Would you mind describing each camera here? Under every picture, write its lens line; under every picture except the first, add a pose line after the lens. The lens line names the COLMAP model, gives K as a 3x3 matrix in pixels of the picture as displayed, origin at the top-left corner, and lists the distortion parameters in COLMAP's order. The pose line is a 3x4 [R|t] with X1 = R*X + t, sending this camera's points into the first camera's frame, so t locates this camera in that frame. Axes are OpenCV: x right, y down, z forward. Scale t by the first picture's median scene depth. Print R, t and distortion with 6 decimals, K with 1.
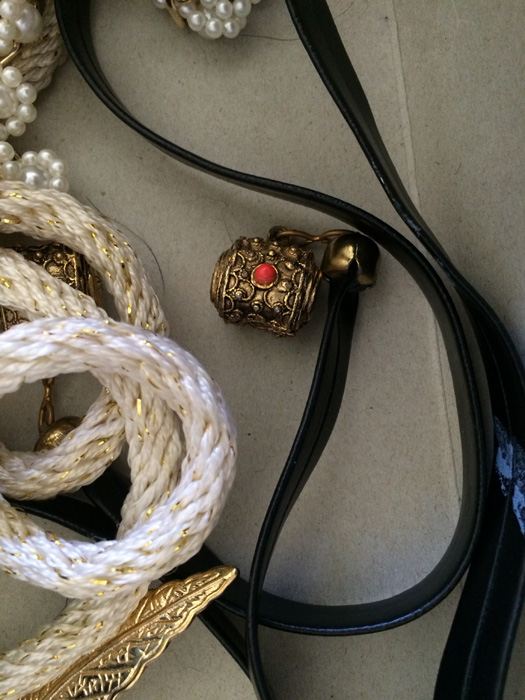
lens RADIAL K [[633.4, 0, 262.5], [0, 633.4, 350.0], [0, 0, 1]] dist [0.005899, 0.001628]
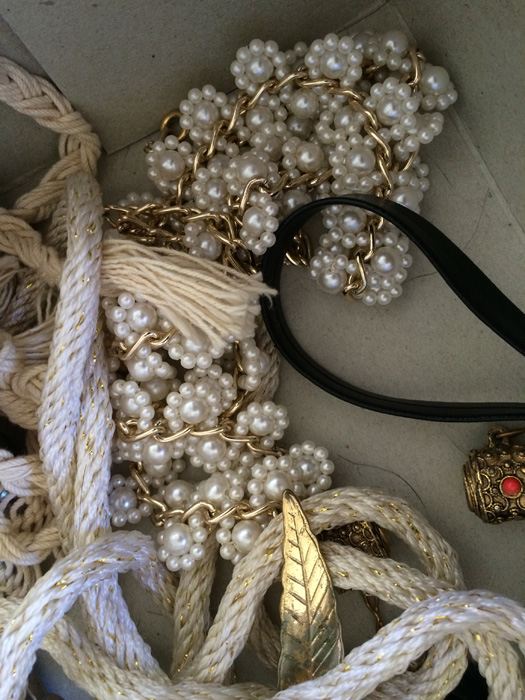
lens RADIAL K [[633.4, 0, 262.5], [0, 633.4, 350.0], [0, 0, 1]] dist [0.005899, 0.001628]
pose [[0.915527, -0.366470, -0.165862, -0.147133], [0.372540, 0.927997, 0.005952, -0.588898], [0.151738, -0.067239, 0.986131, -0.326842]]
